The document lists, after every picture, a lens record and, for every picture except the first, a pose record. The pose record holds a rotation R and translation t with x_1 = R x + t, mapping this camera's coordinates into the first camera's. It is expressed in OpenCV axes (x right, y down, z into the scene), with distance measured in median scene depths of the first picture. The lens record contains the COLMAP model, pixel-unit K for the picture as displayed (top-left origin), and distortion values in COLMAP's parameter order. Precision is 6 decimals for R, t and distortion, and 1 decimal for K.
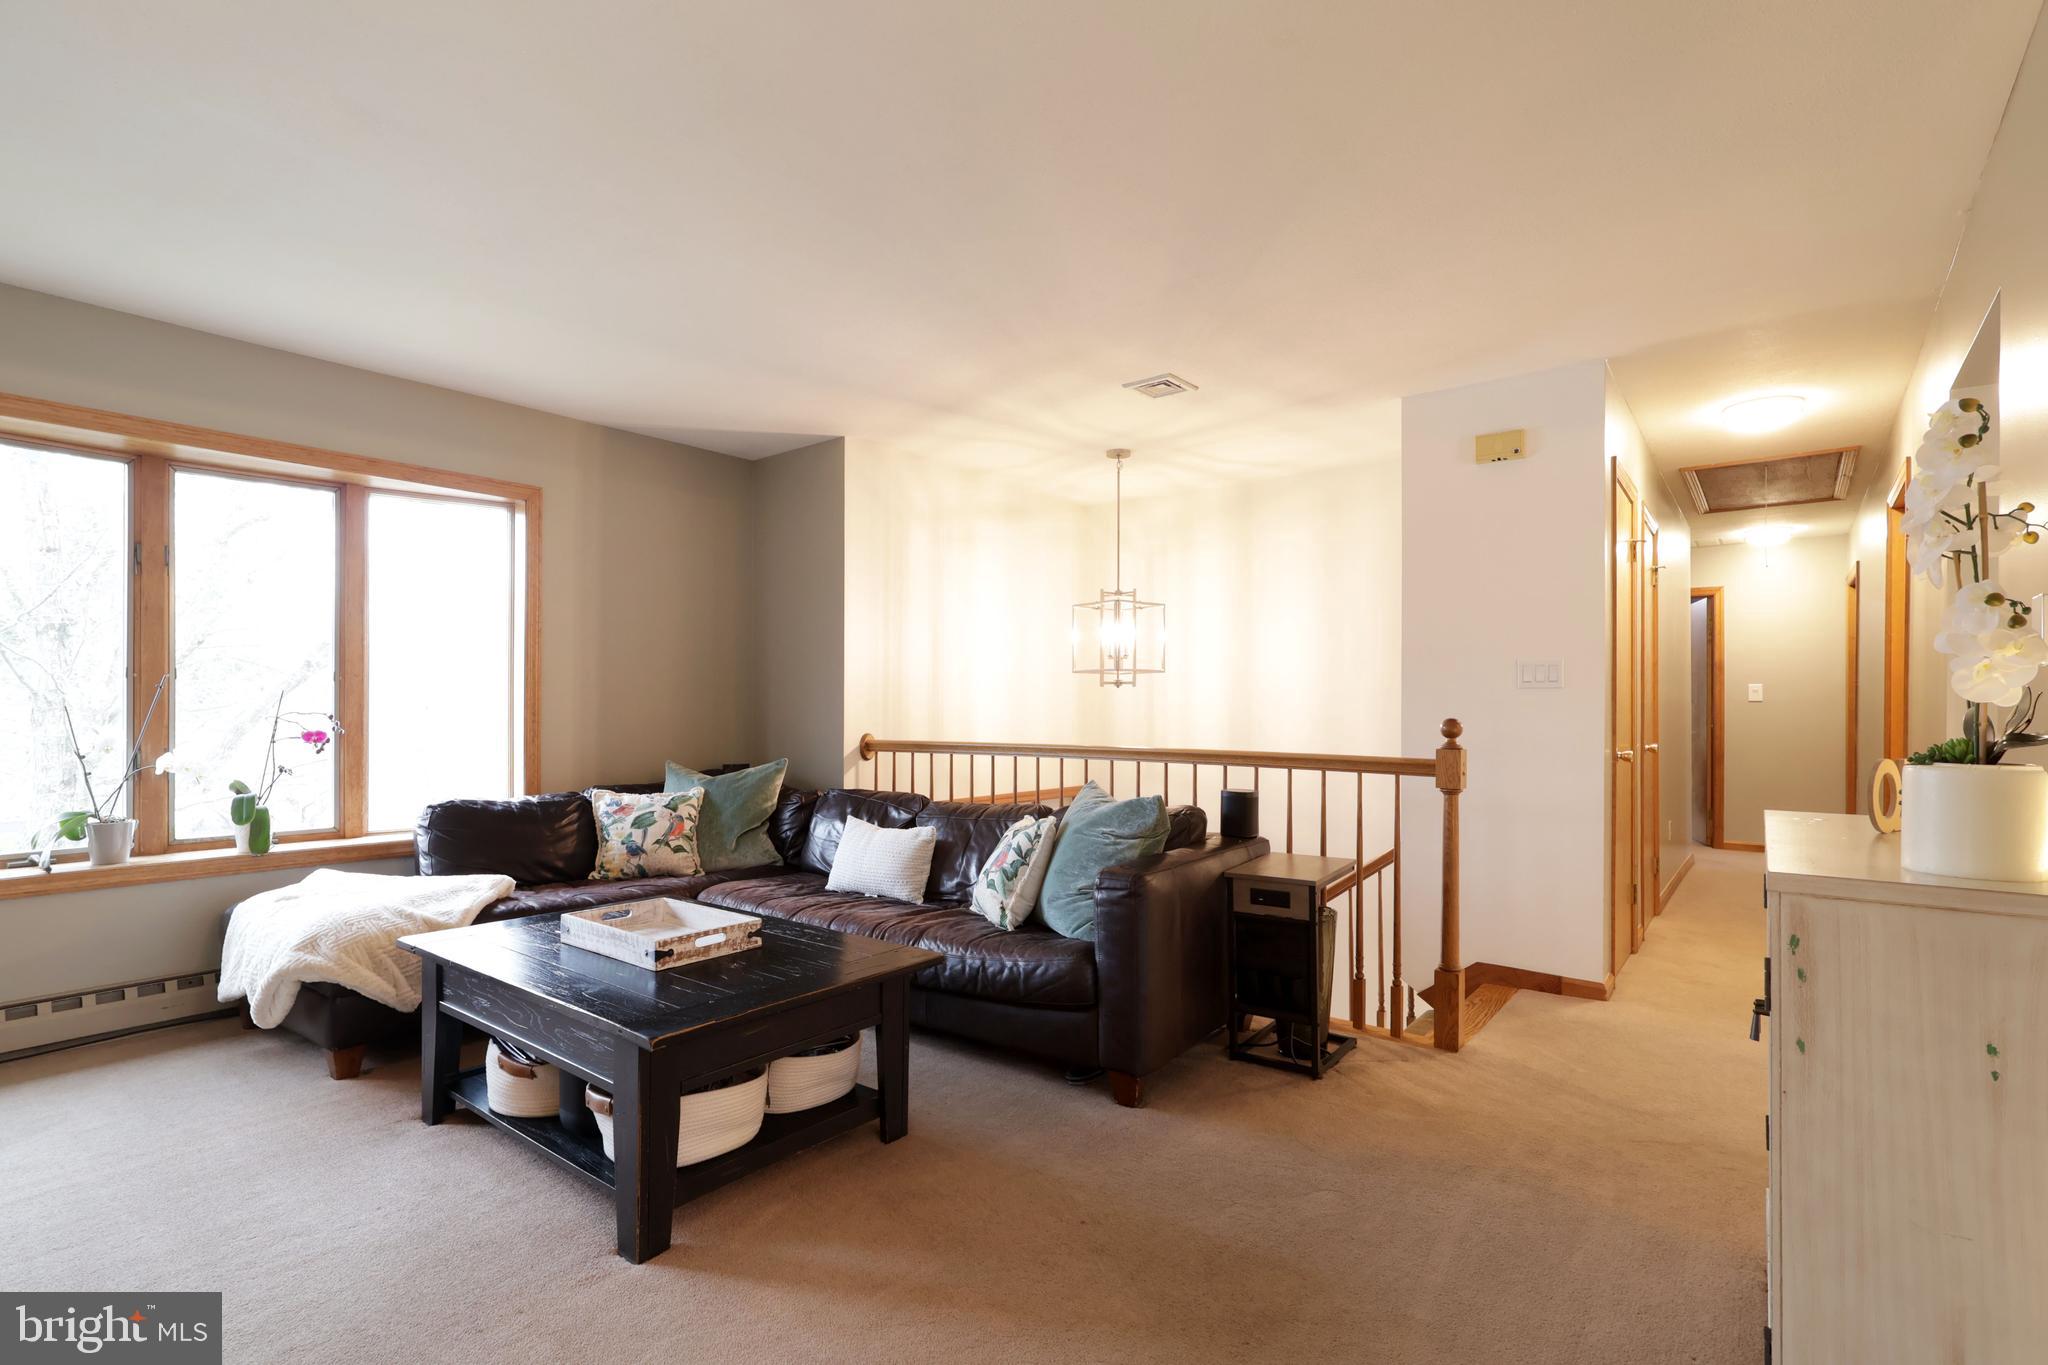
lens RADIAL K [[960.9, 0, 1021.9], [0, 960.9, 705.2], [0, 0, 1]] dist [0.000015, 0.000207]
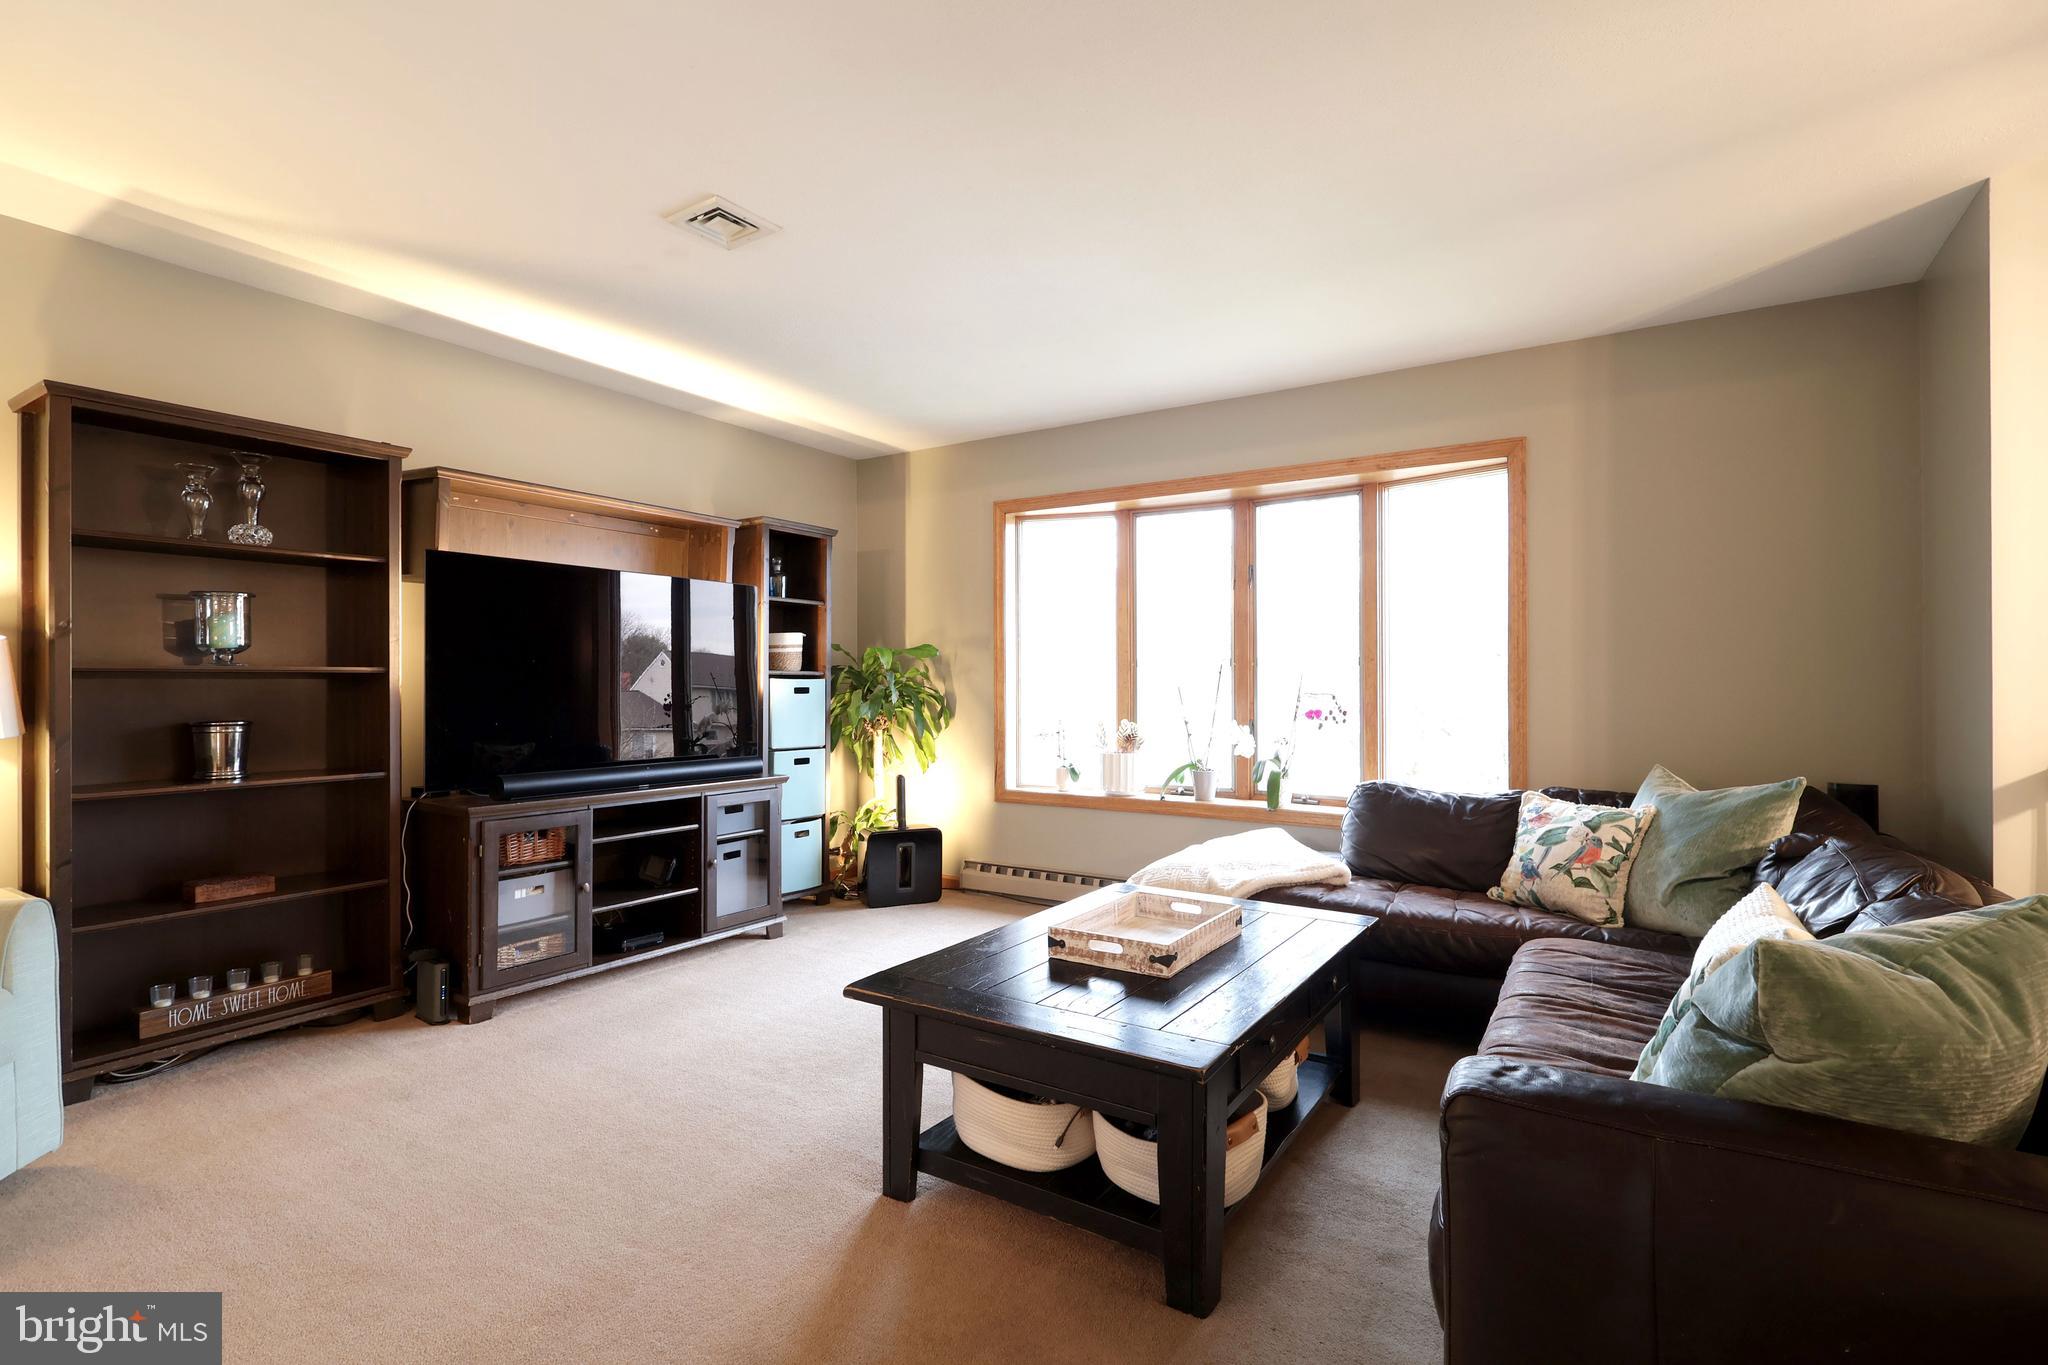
lens RADIAL K [[957.5, 0, 1018.1], [0, 957.5, 679.6], [0, 0, 1]] dist [0.002956, 0.000805]
pose [[0.092850, -0.005979, -0.995662, 0.360586], [-0.002848, 0.999976, -0.006271, -0.000536], [0.995676, 0.003418, 0.092831, 0.531742]]
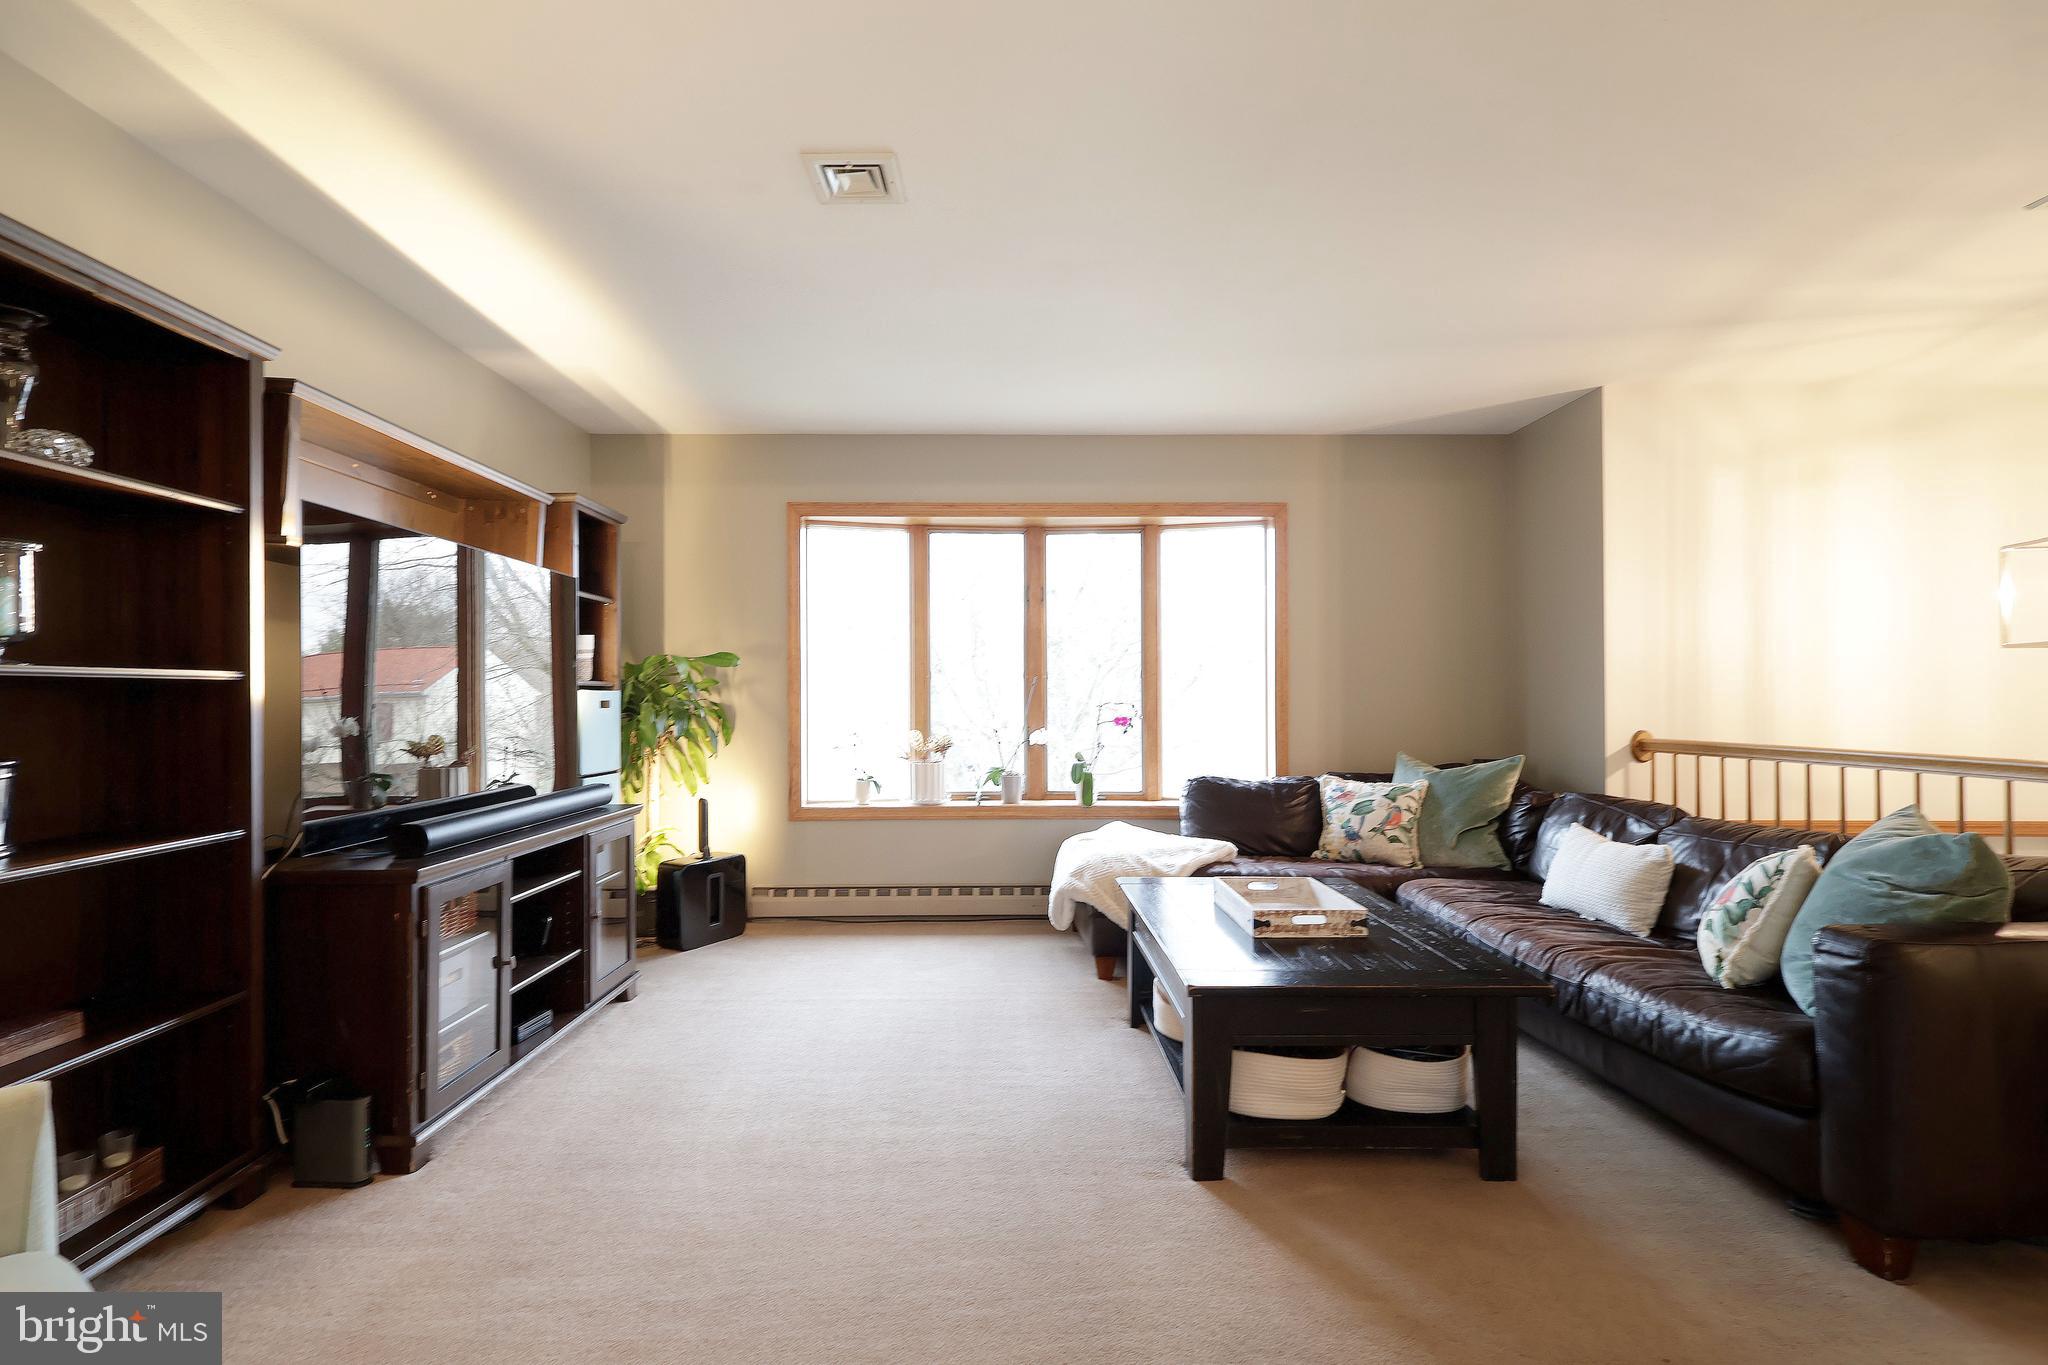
lens RADIAL K [[956.3, 0, 1003.9], [0, 956.3, 693.5], [0, 0, 1]] dist [0.000029, 0.000562]
pose [[0.627010, -0.003594, -0.779003, 0.181975], [0.001243, 0.999993, -0.003614, -0.000720], [0.779011, 0.001298, 0.627010, 0.050063]]
